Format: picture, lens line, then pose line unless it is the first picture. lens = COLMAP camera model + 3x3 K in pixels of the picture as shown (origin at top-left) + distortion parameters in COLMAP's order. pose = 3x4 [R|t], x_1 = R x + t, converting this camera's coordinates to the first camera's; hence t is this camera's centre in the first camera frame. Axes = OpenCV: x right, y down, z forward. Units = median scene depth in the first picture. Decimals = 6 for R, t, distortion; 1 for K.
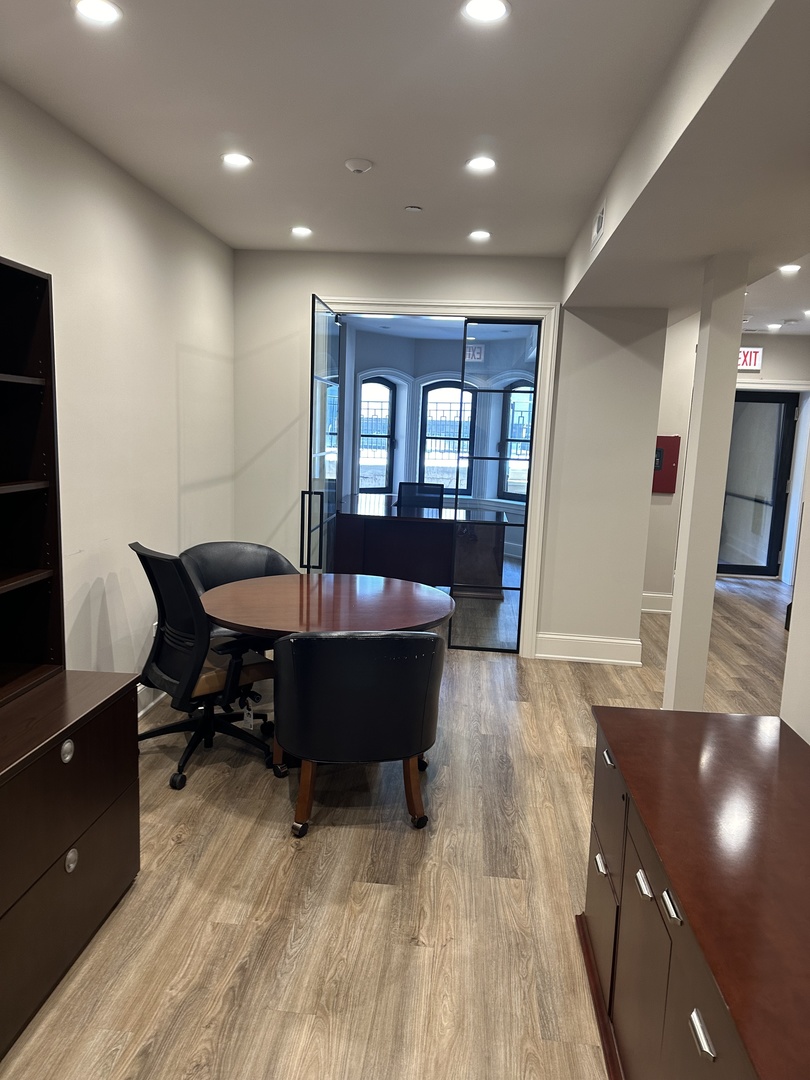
lens RADIAL K [[762.9, 0, 398.9], [0, 762.9, 532.5], [0, 0, 1]] dist [0.004187, -0.002601]
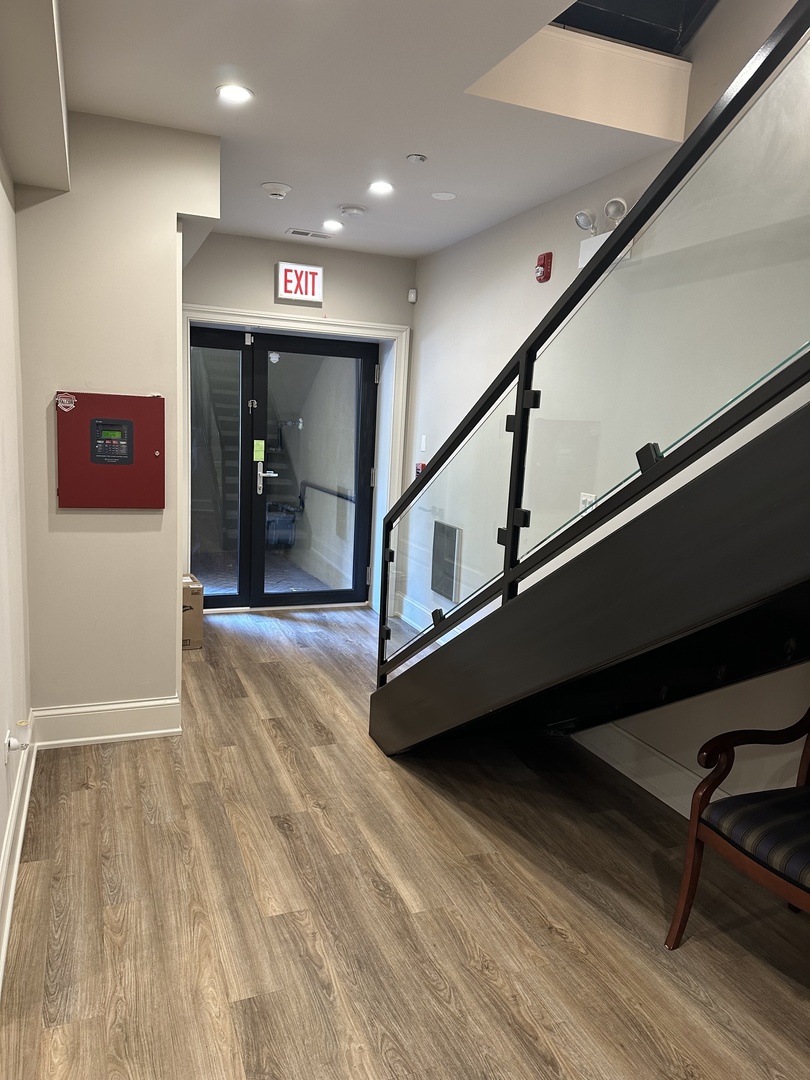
lens RADIAL K [[762.9, 0, 402.7], [0, 762.9, 543.5], [0, 0, 1]] dist [0.004187, -0.002601]
pose [[0.883673, -0.071698, 0.462581, 0.217785], [0.052549, 0.997148, 0.054170, -0.039103], [-0.465146, -0.023561, 0.884921, 0.385630]]
